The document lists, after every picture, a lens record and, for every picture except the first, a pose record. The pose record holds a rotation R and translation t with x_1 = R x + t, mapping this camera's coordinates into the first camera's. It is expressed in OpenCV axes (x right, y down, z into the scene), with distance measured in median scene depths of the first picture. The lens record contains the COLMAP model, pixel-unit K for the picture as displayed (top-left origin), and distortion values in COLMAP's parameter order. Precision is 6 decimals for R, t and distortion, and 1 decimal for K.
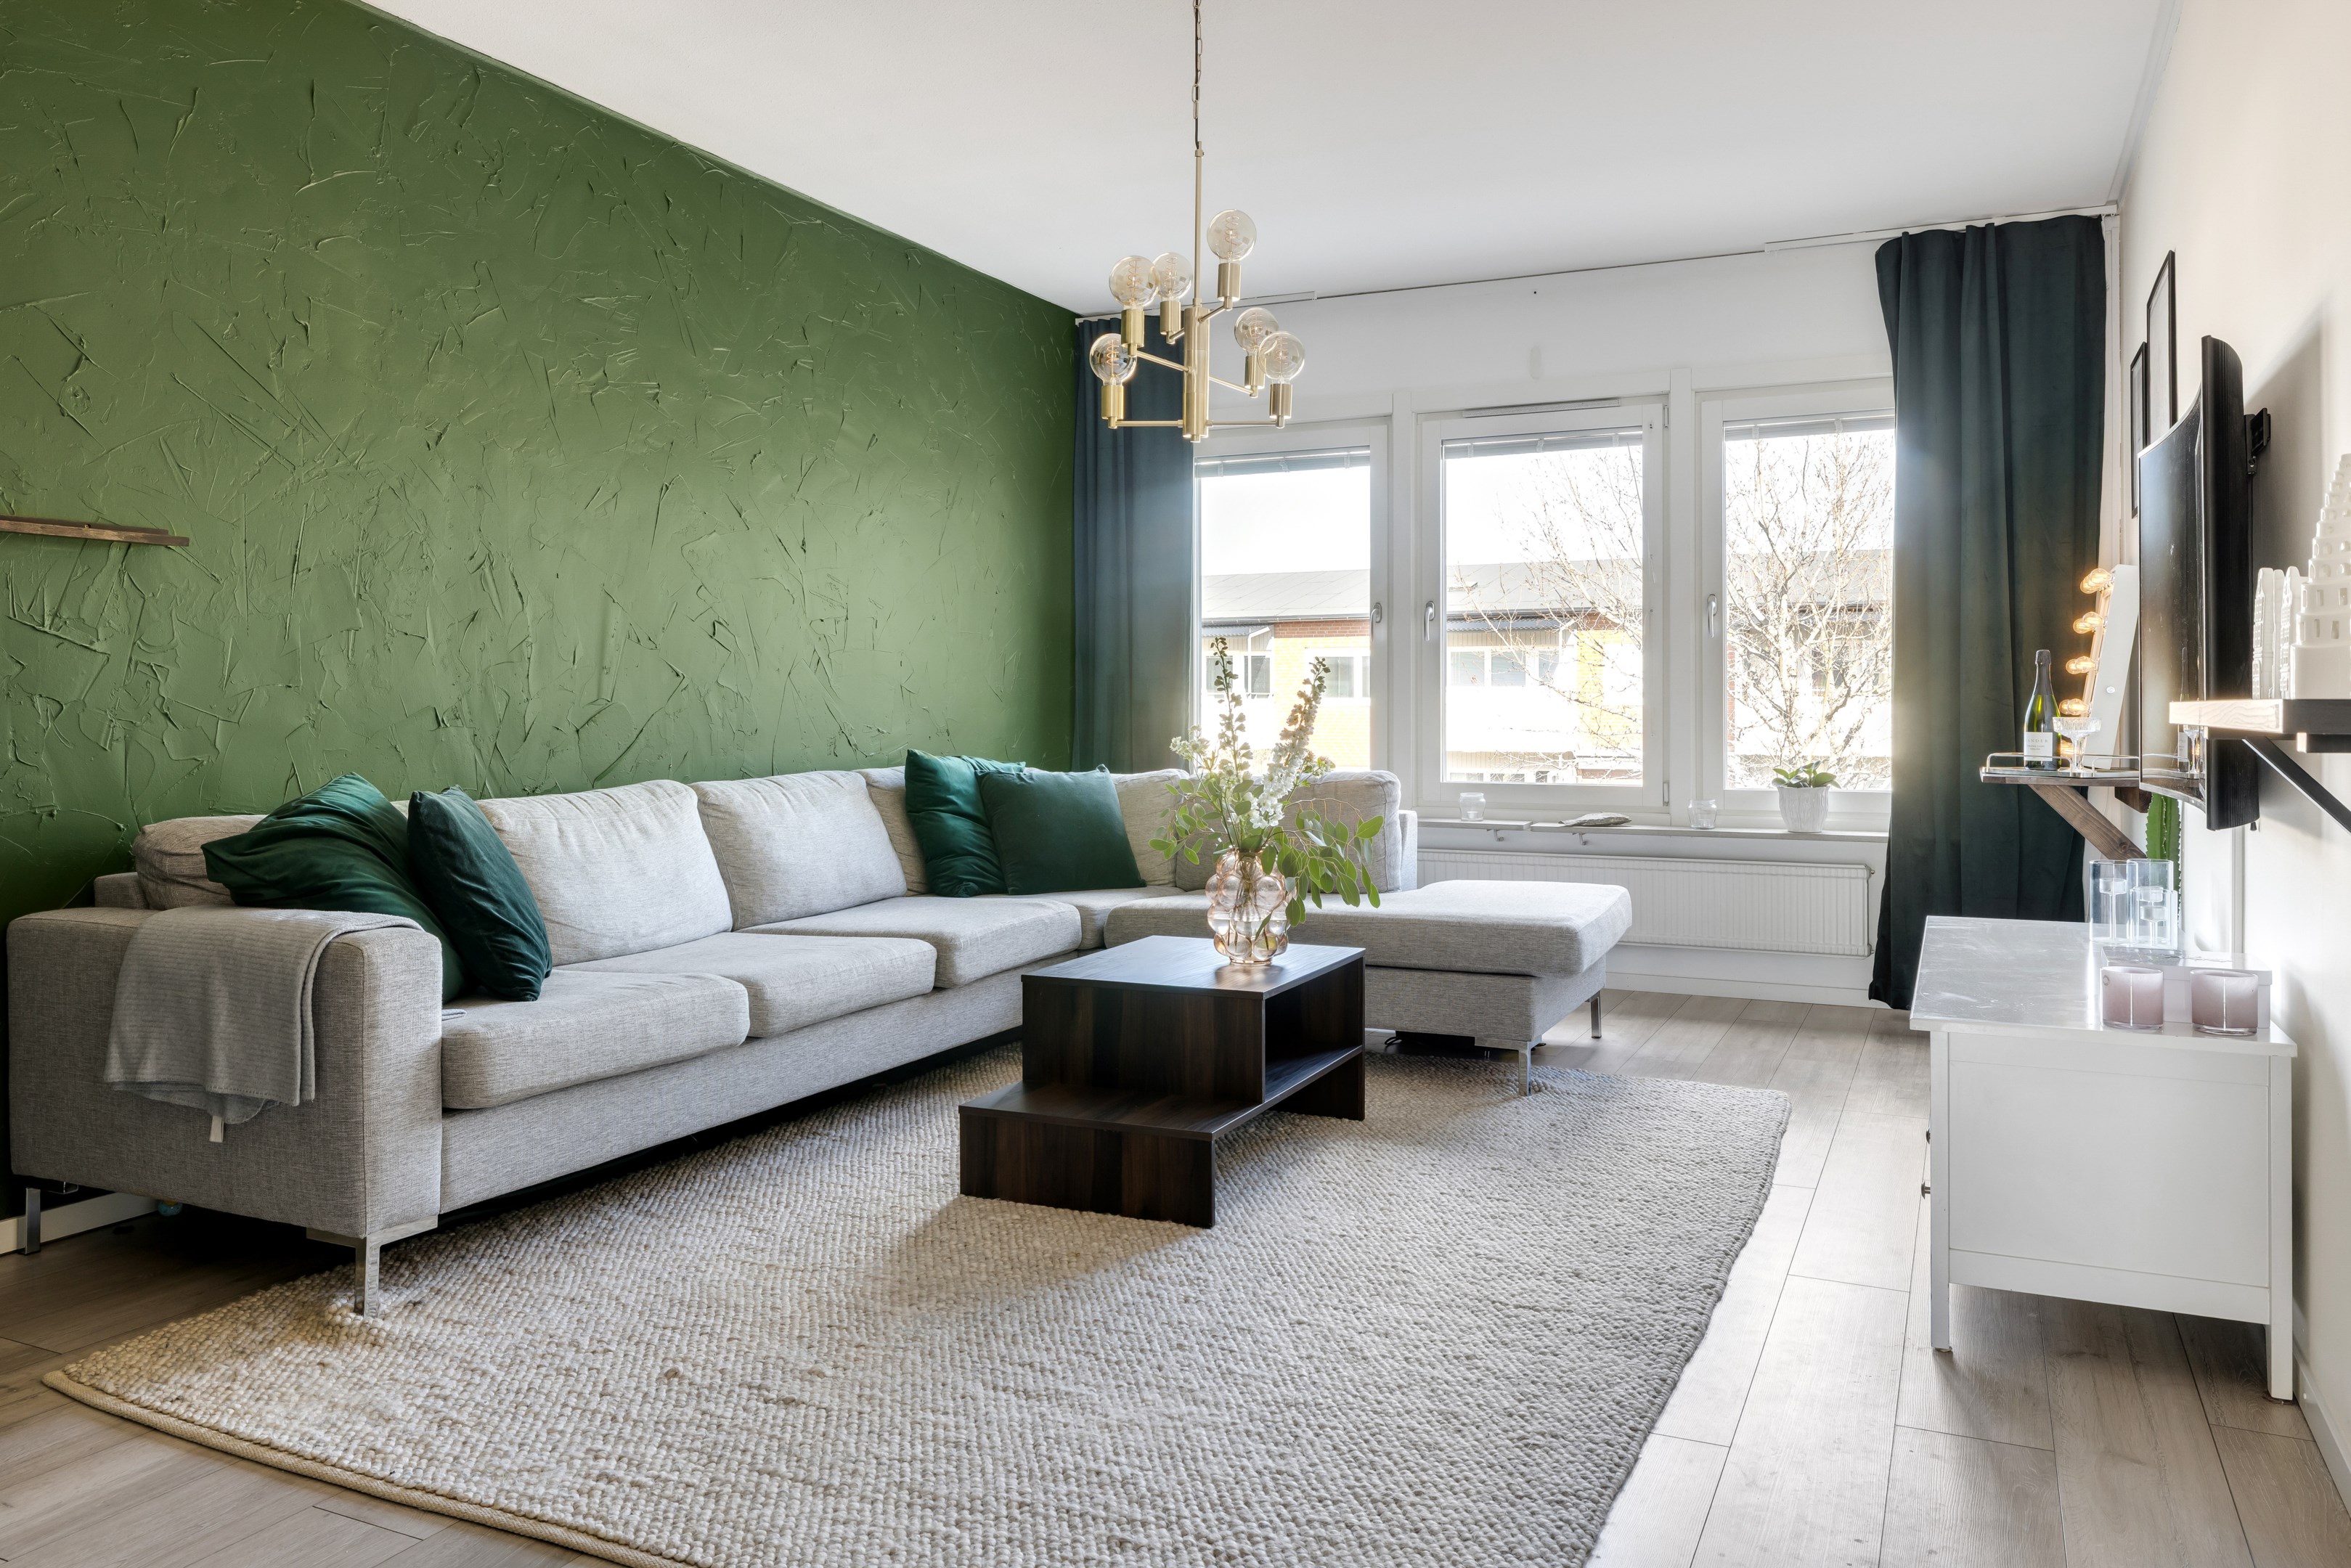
lens RADIAL K [[1653.9, 0, 1169.3], [0, 1653.9, 705.0], [0, 0, 1]] dist [-0.002483, 0.004109]
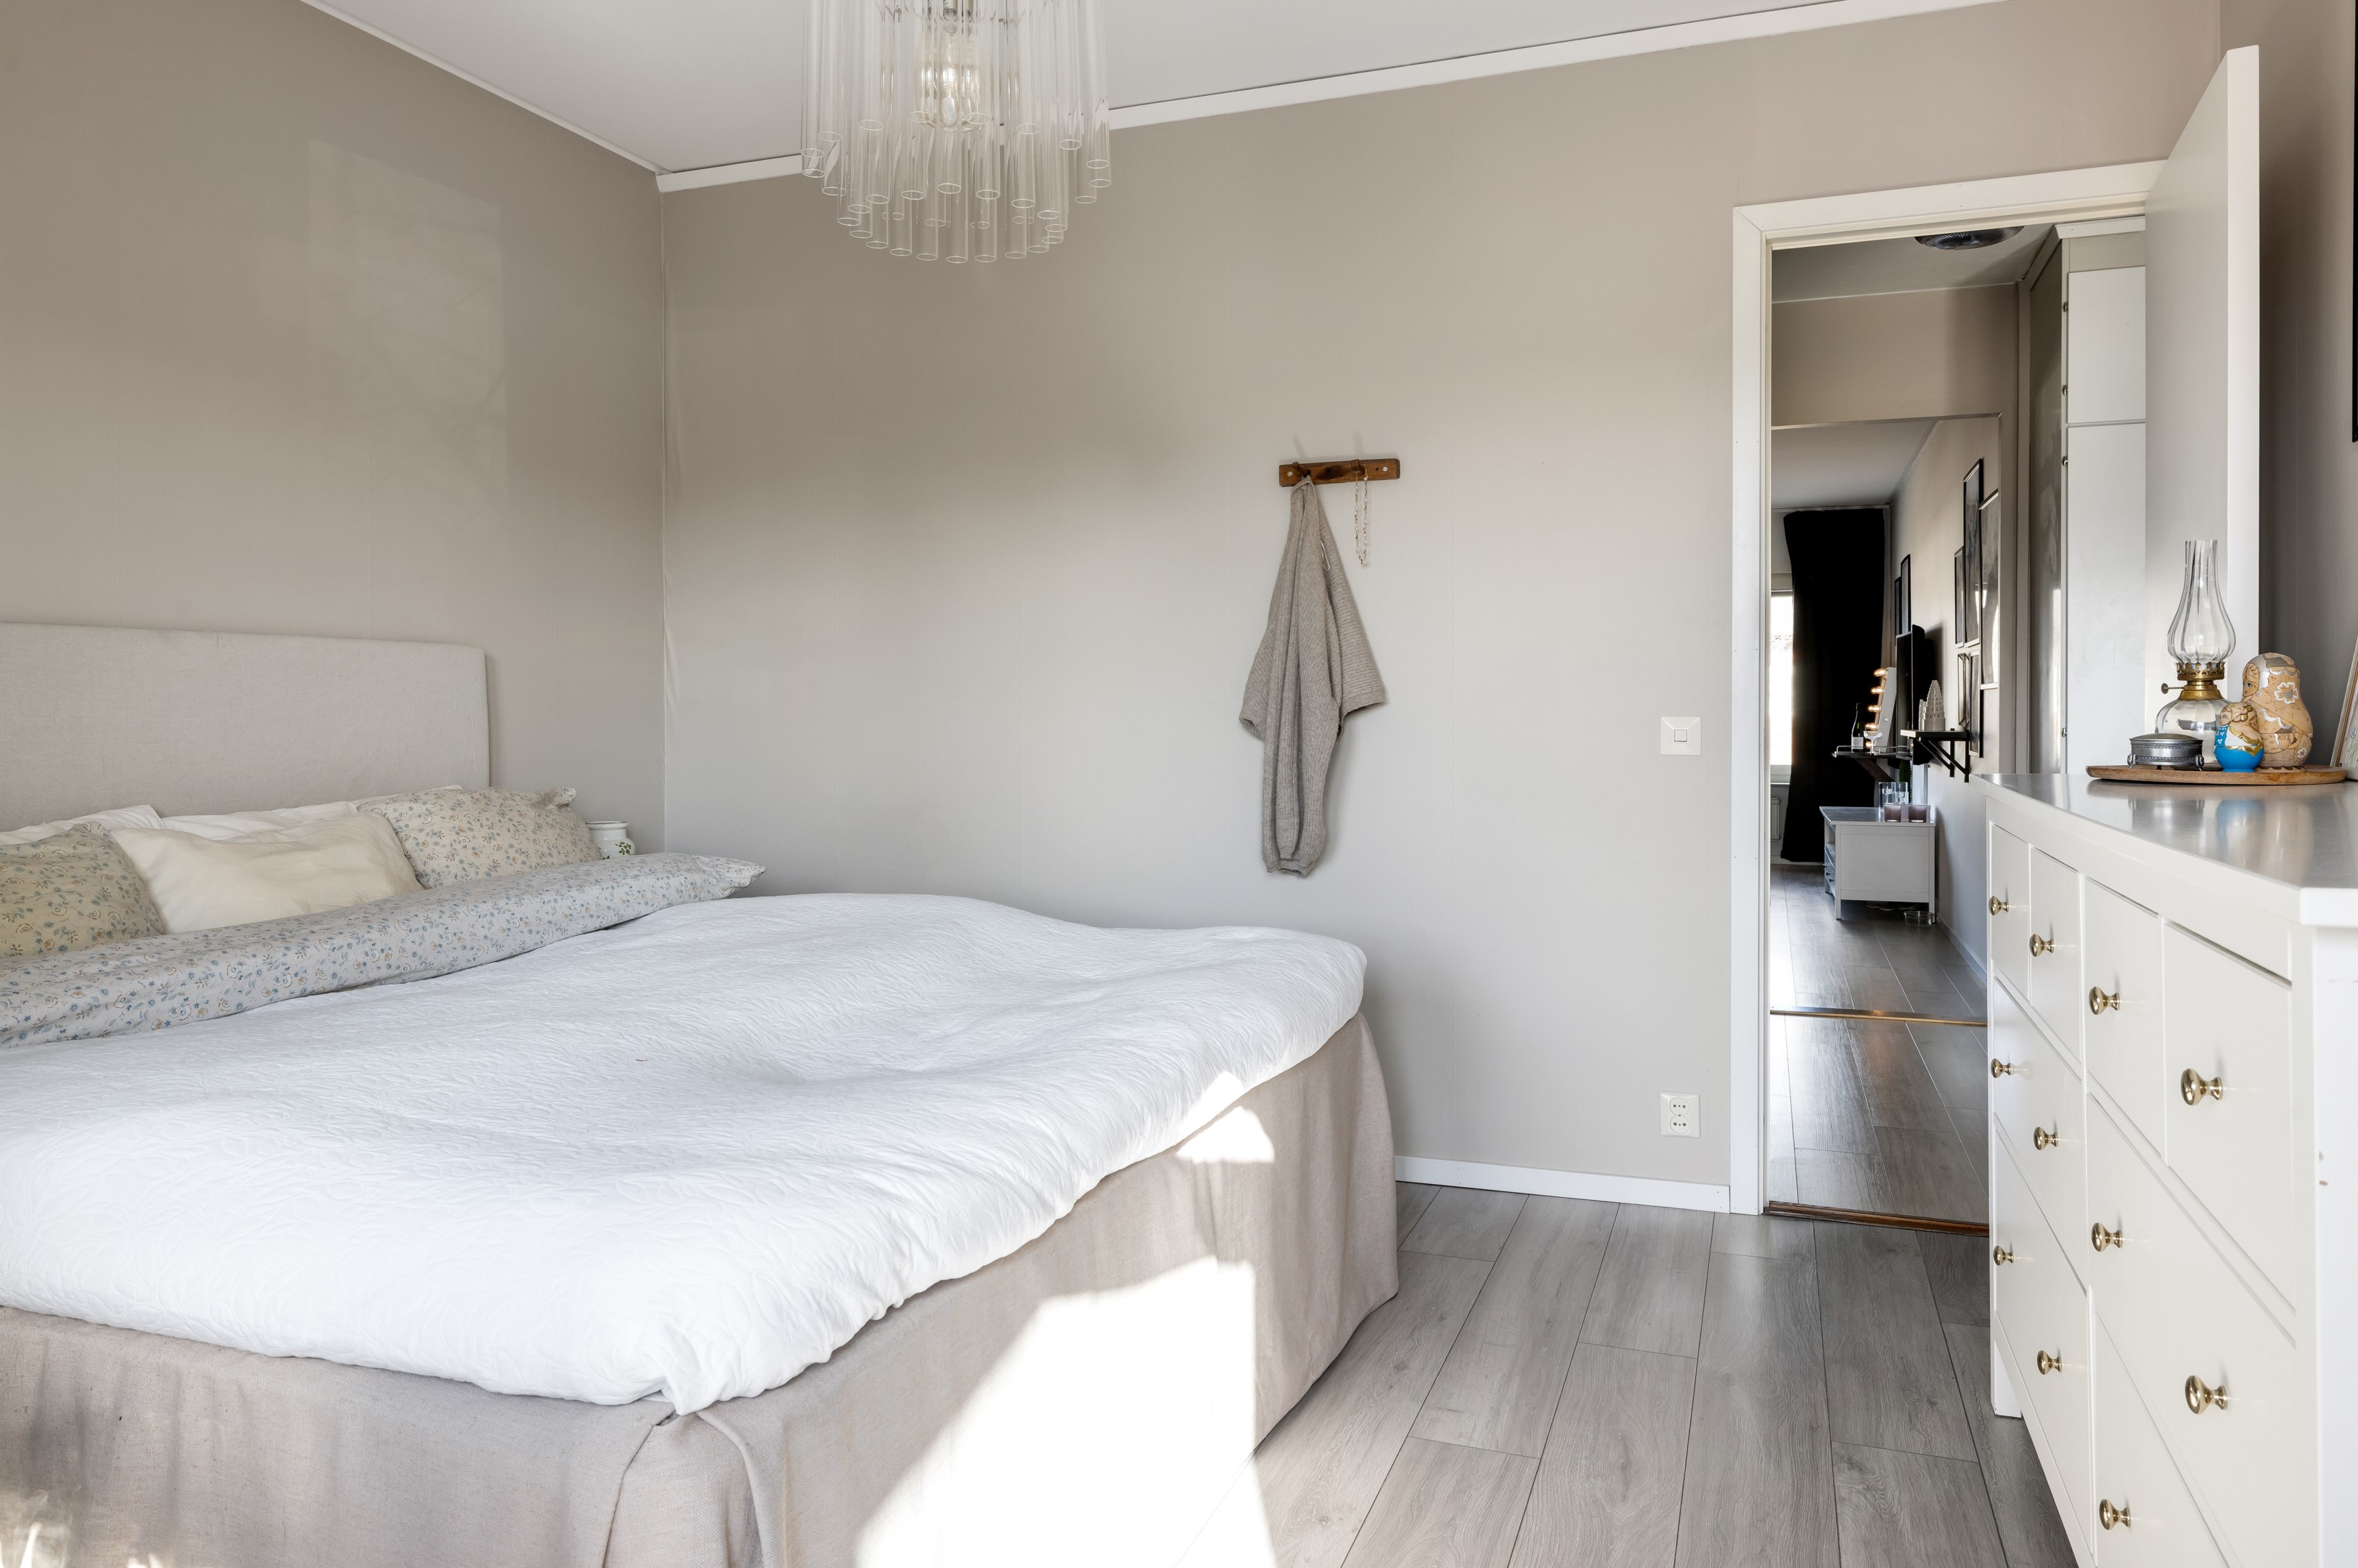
lens RADIAL K [[1658.9, 0, 1182.2], [0, 1658.9, 776.5], [0, 0, 1]] dist [-0.002483, 0.004109]
pose [[0.993004, -0.003902, 0.118017, -0.737660], [0.000996, 0.999695, 0.024669, 0.014046], [-0.118077, -0.024379, 0.992705, -1.285483]]
